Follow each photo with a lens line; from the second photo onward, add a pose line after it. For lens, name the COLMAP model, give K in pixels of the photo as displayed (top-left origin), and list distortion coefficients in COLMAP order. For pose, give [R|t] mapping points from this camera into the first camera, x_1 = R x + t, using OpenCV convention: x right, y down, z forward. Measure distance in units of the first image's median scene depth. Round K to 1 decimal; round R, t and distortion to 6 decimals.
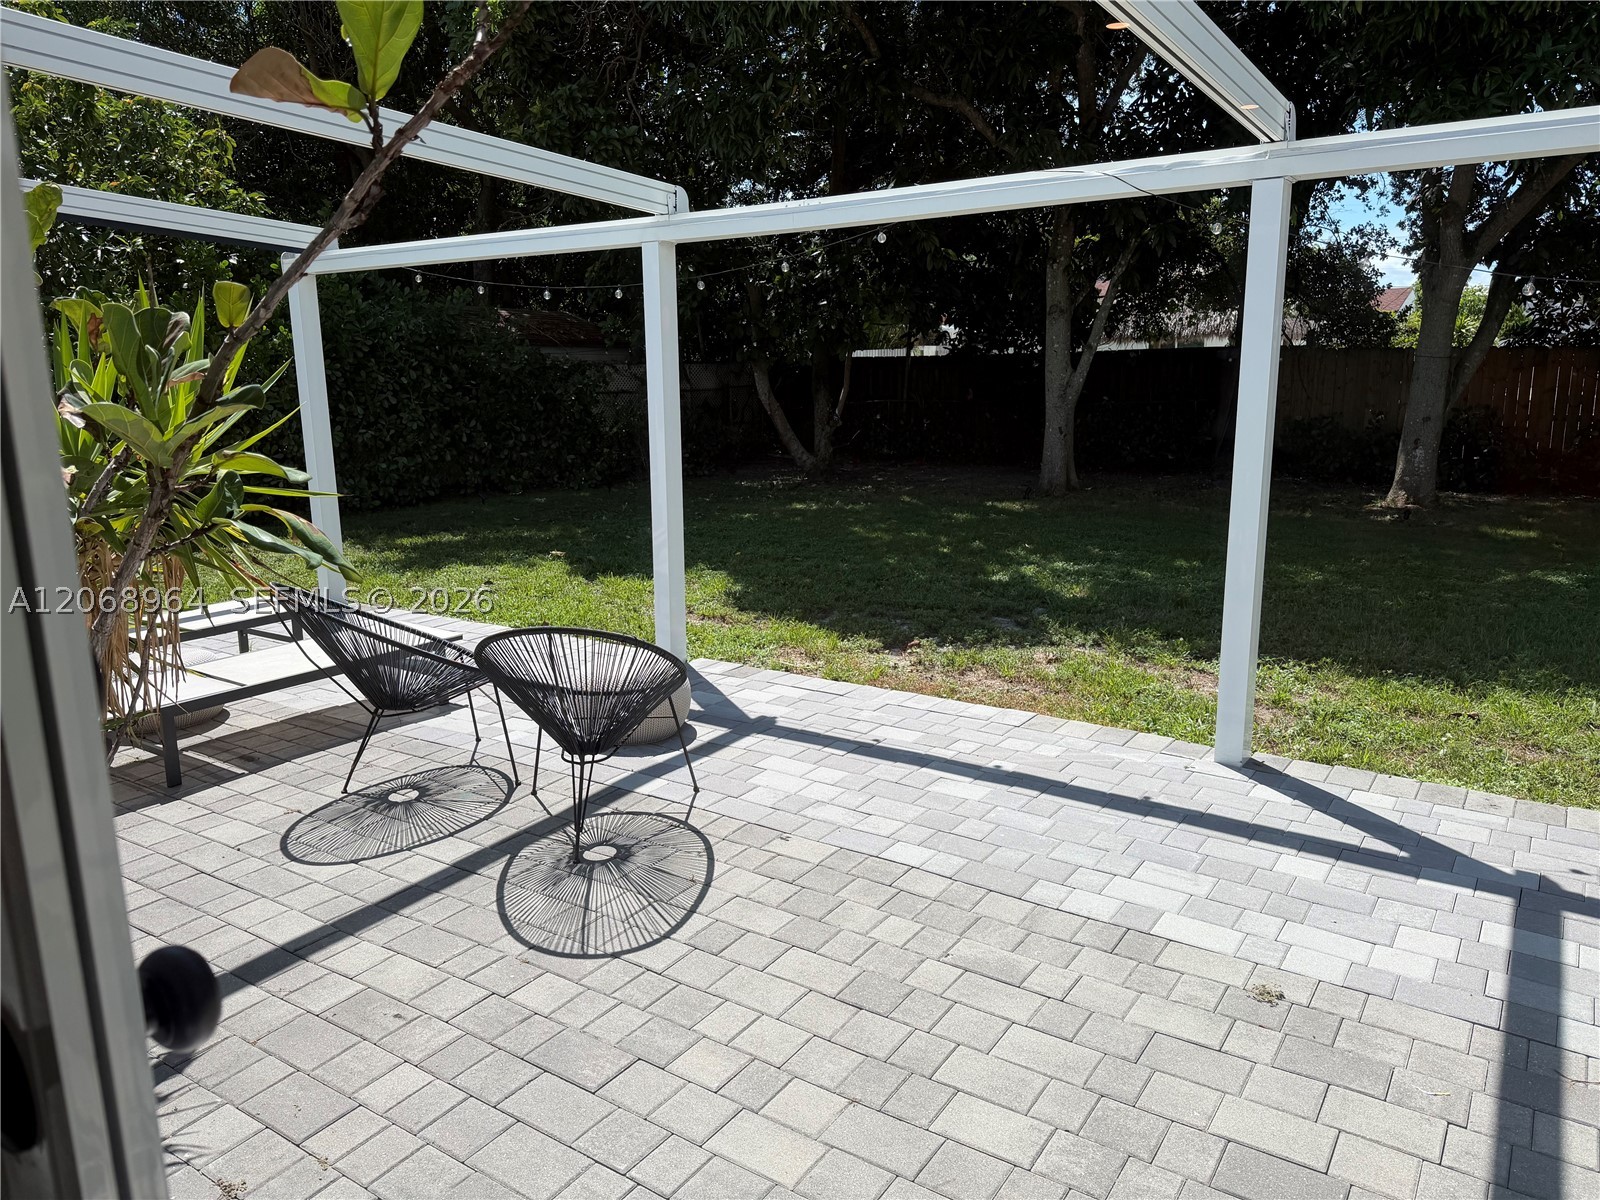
lens RADIAL K [[1114.7, 0, 800.0], [0, 1114.7, 600.0], [0, 0, 1]] dist [0.082204, -0.099993]
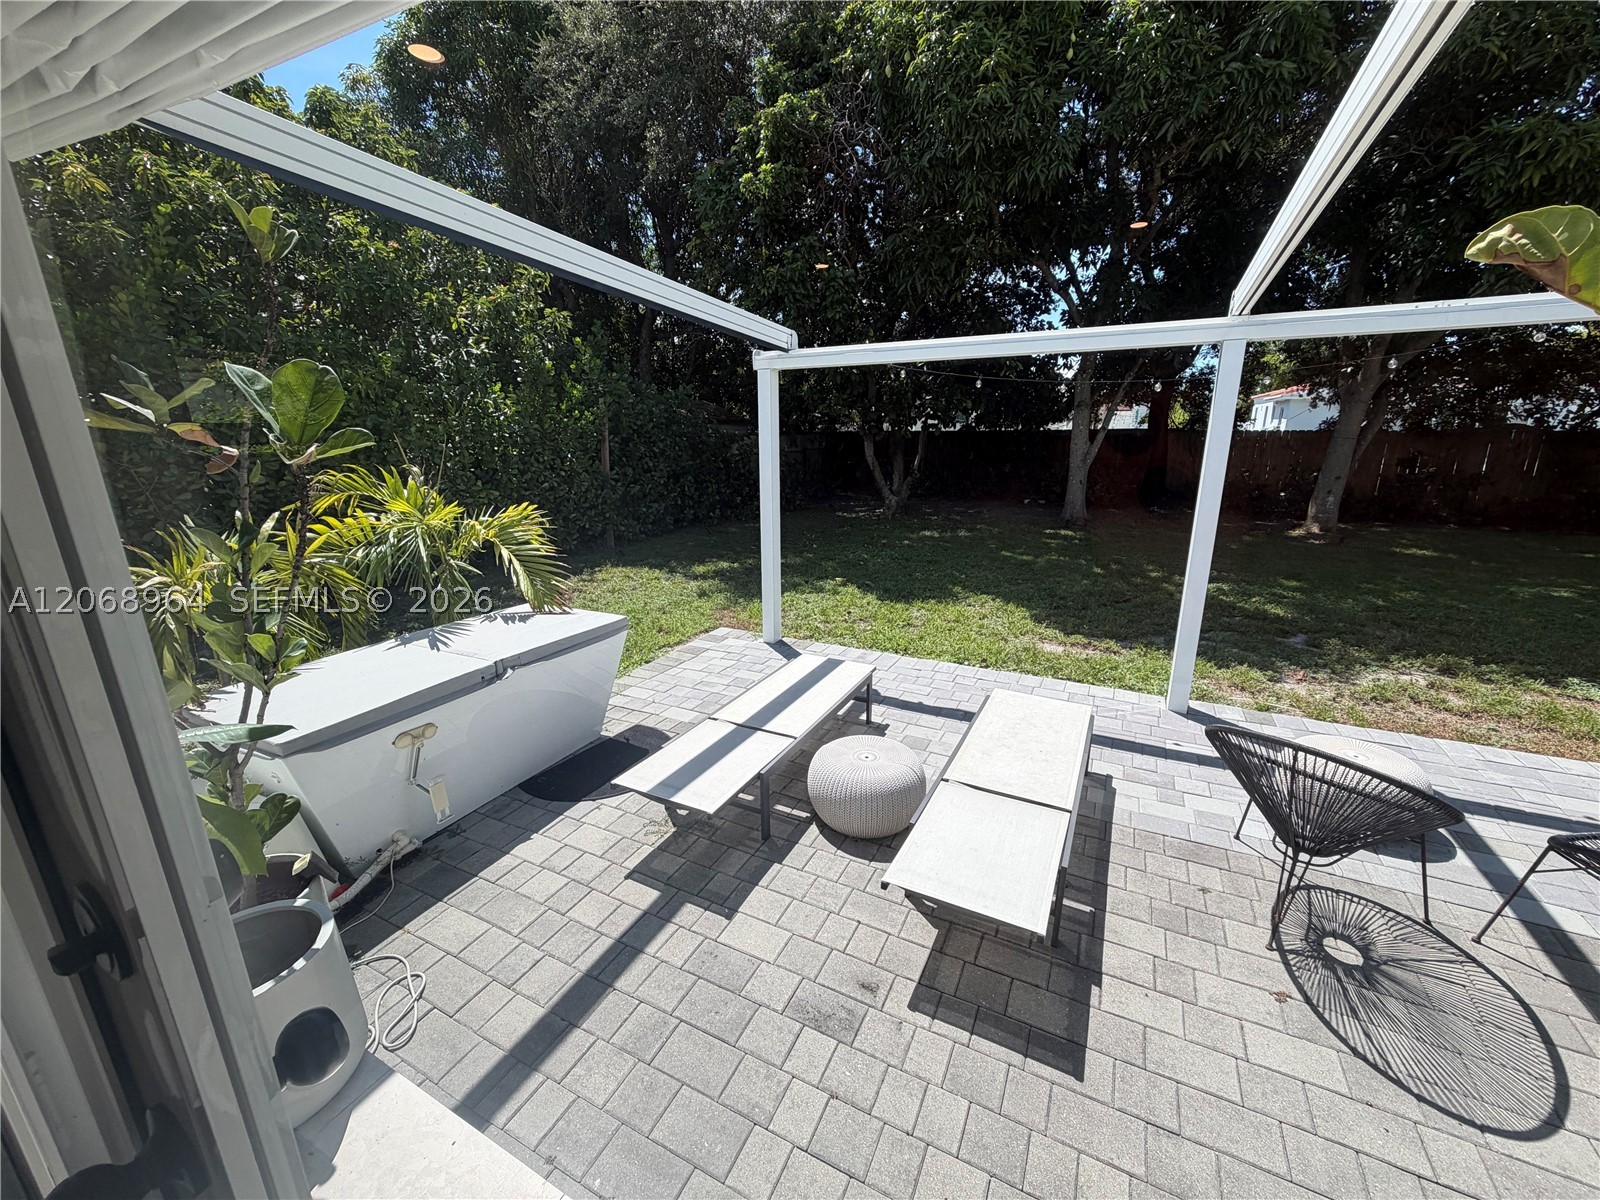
lens RADIAL K [[636.3, 0, 796.1], [0, 636.3, 600.0], [0, 0, 1]] dist [-0.000760, -0.000001]
pose [[0.995897, -0.018916, 0.088497, -0.254340], [0.014534, 0.998648, 0.049900, -0.041868], [-0.089322, -0.048409, 0.994826, 0.170475]]
